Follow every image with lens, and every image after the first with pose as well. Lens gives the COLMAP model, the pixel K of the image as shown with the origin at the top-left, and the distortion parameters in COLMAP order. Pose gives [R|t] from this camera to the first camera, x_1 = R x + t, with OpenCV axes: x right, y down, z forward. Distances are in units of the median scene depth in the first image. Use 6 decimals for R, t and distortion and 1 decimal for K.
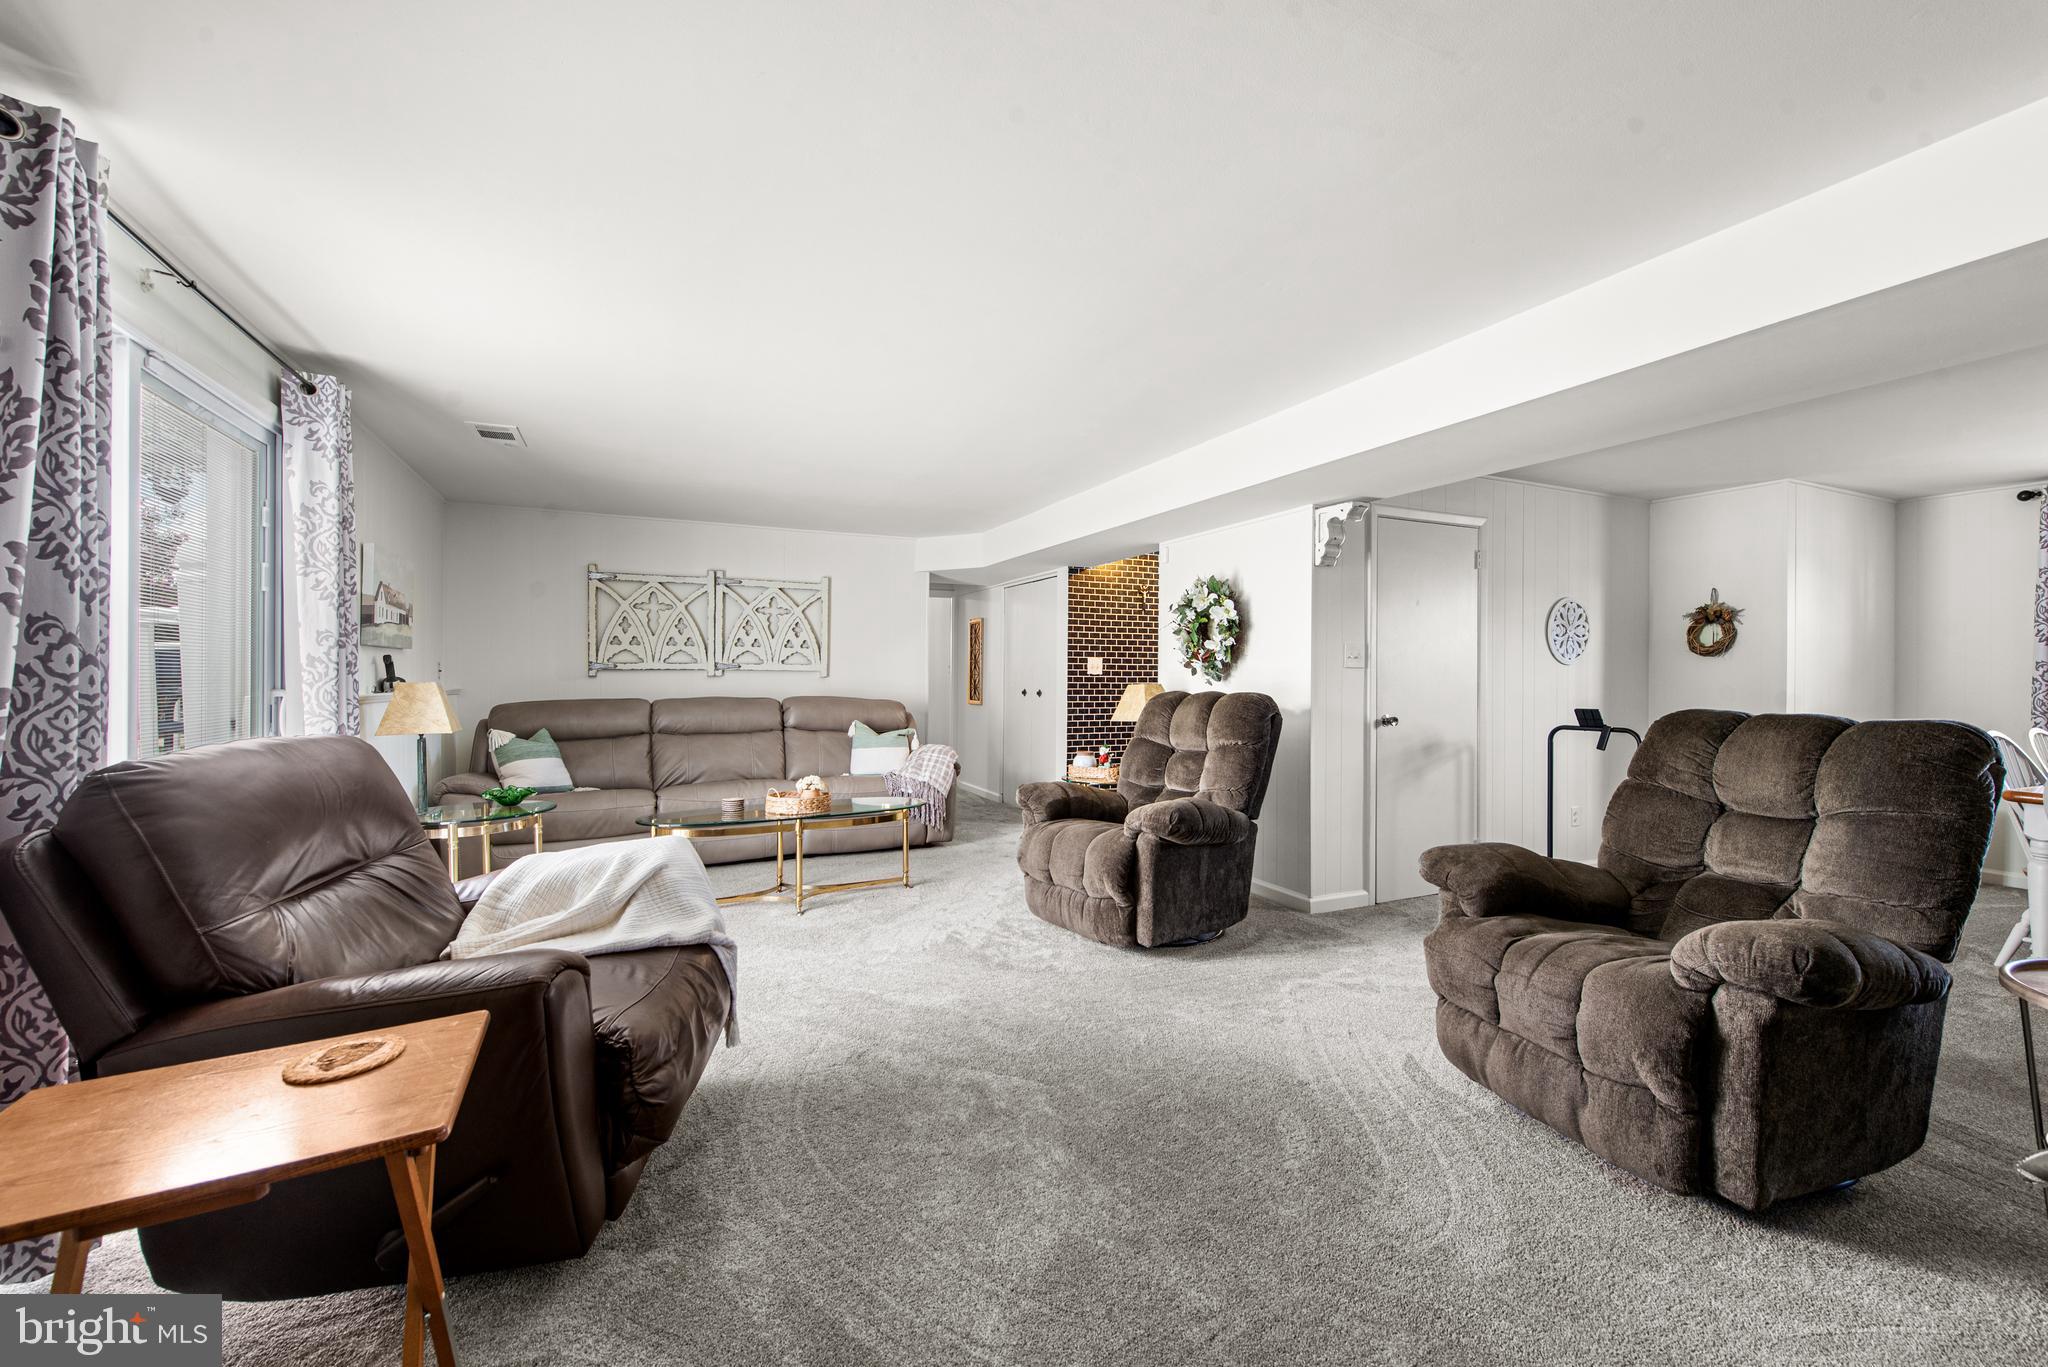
lens RADIAL K [[828.7, 0, 1028.1], [0, 828.7, 675.4], [0, 0, 1]] dist [0.007102, -0.003722]
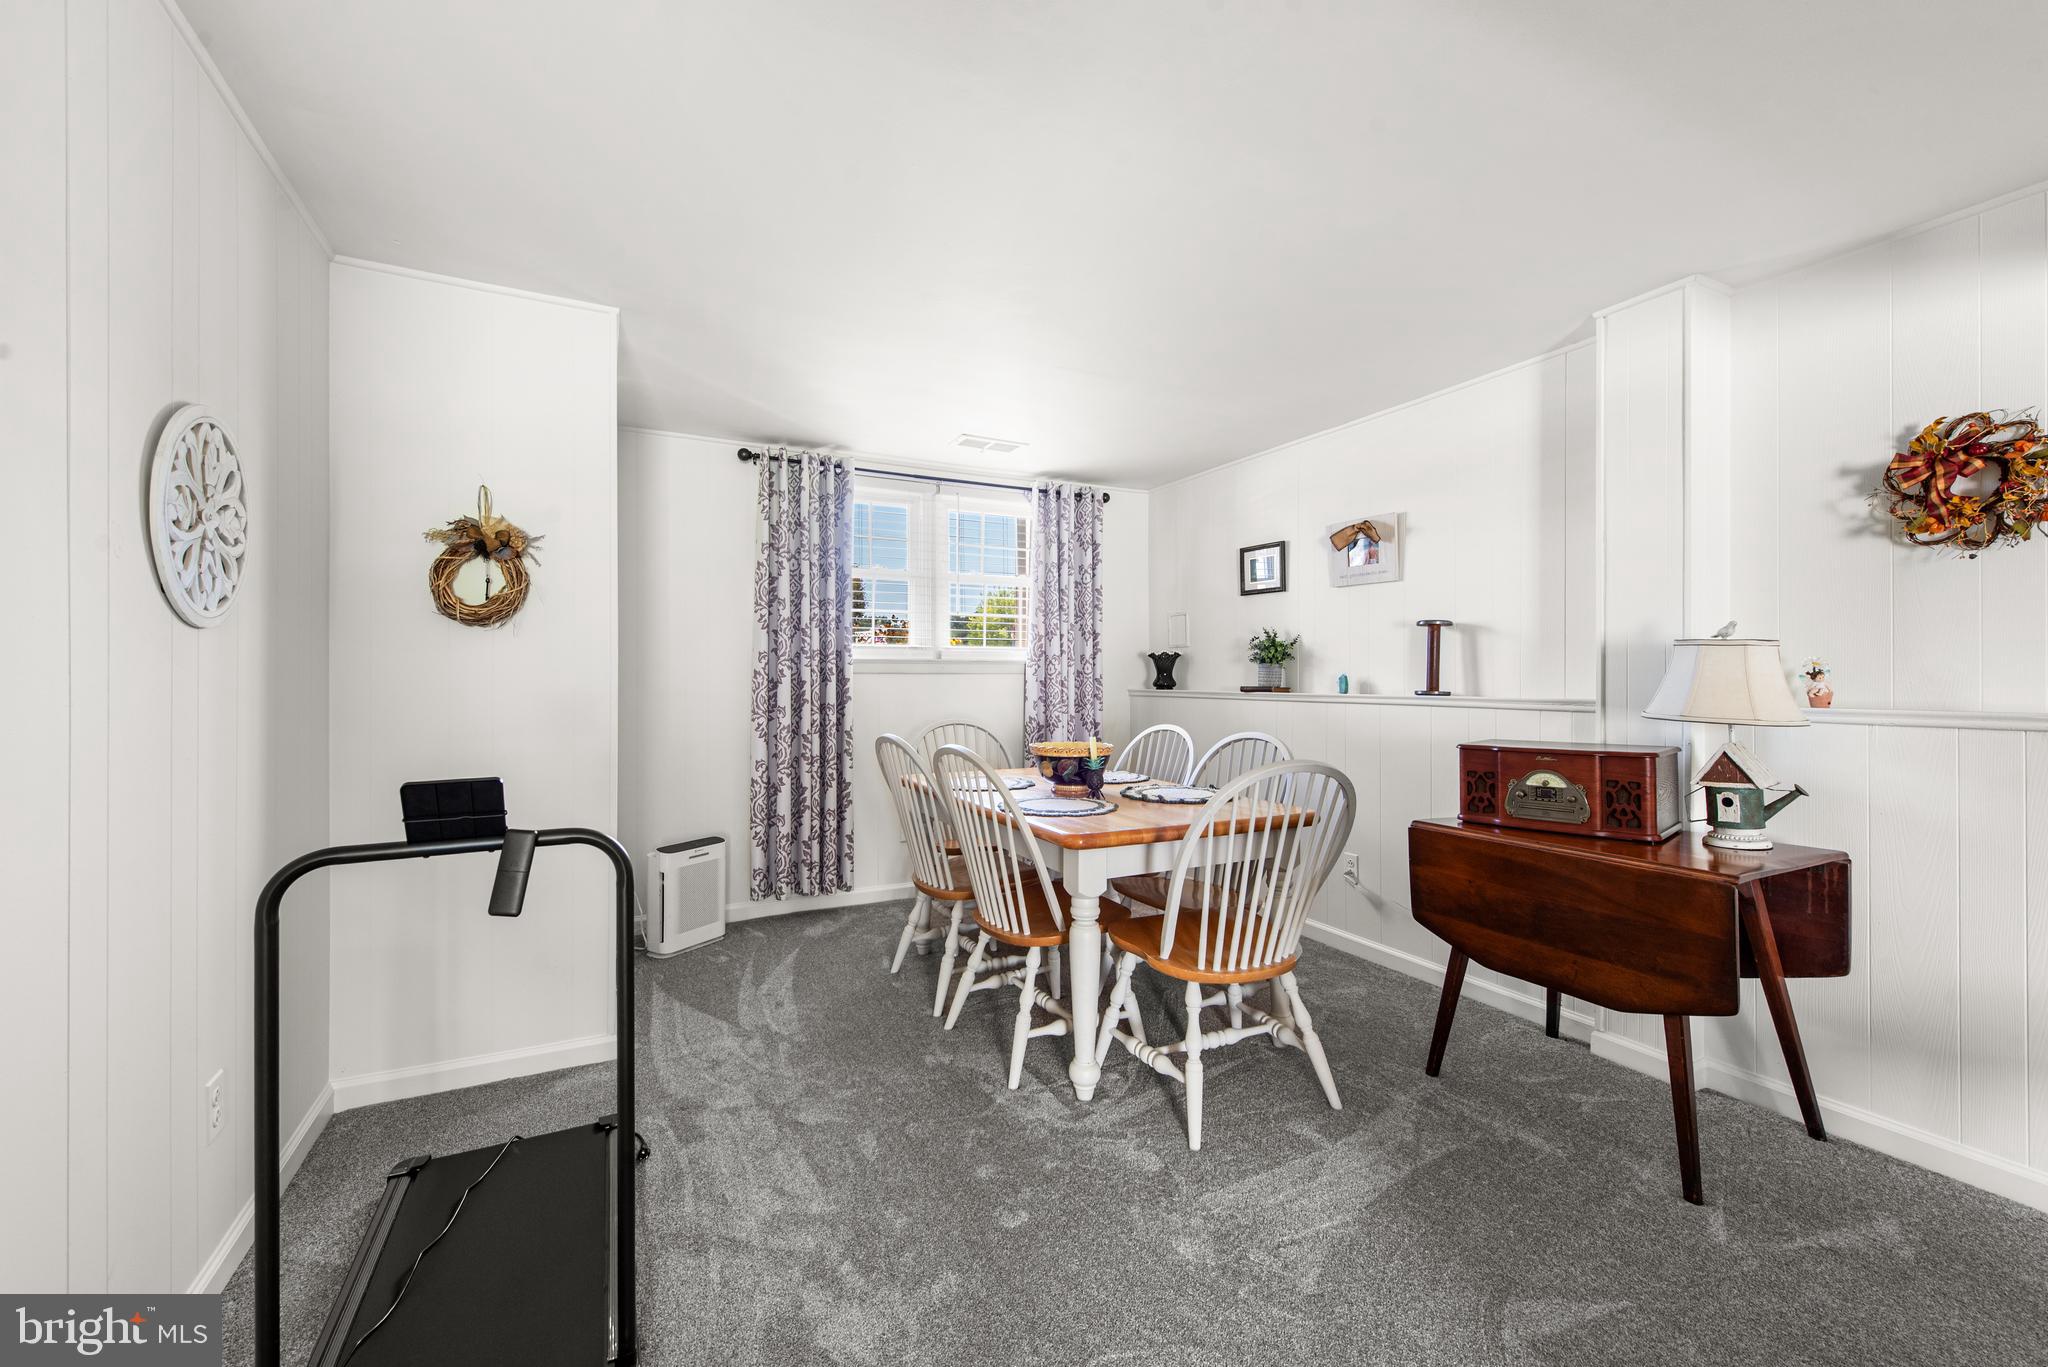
lens RADIAL K [[828.7, 0, 1027.4], [0, 828.7, 671.7], [0, 0, 1]] dist [0.007102, -0.003722]
pose [[-0.034217, 0.001036, 0.999414, 0.336674], [0.002071, 0.999997, -0.000966, 0.004174], [-0.999412, 0.002036, -0.034219, 0.708909]]
